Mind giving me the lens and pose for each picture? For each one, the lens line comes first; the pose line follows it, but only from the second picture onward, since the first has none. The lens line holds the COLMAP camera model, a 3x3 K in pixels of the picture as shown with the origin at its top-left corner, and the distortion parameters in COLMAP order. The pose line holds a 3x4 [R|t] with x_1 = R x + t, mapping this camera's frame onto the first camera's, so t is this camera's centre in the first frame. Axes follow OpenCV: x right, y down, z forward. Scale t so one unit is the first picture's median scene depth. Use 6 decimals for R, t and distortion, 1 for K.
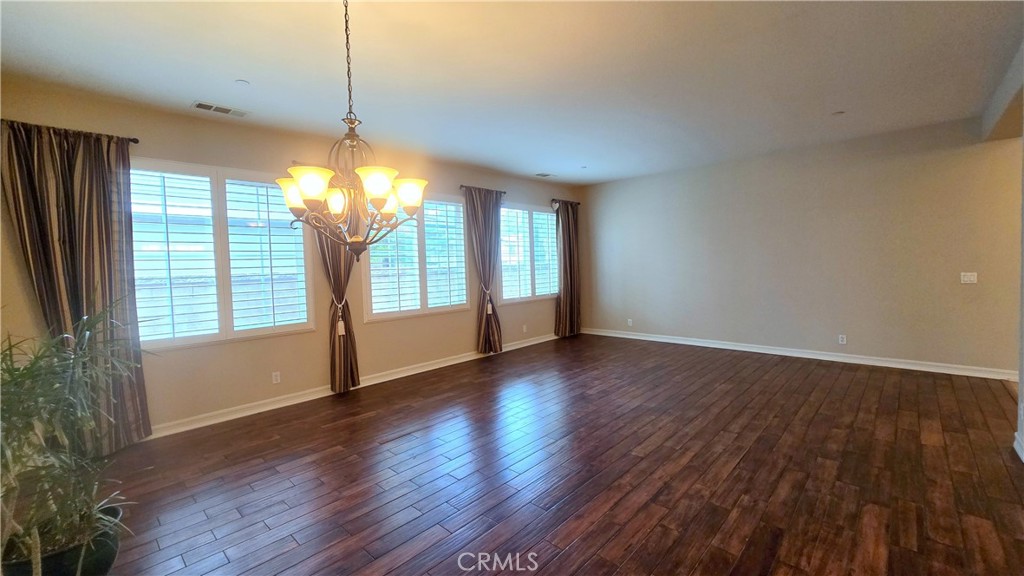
lens RADIAL K [[420.0, 0, 514.4], [0, 420.0, 280.7], [0, 0, 1]] dist [-0.004569, 0.001720]
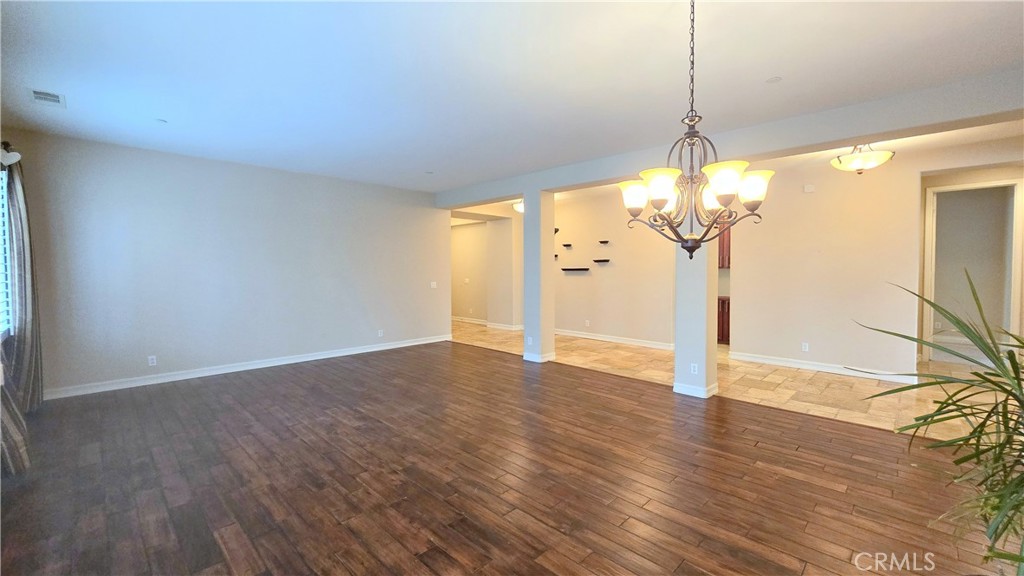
lens RADIAL K [[420.0, 0, 515.1], [0, 420.0, 286.6], [0, 0, 1]] dist [-0.004569, 0.001720]
pose [[-0.001472, -0.007939, 0.999967, -0.656730], [0.037957, 0.999247, 0.007989, -0.001870], [-0.999278, 0.037967, -0.001169, 0.685476]]
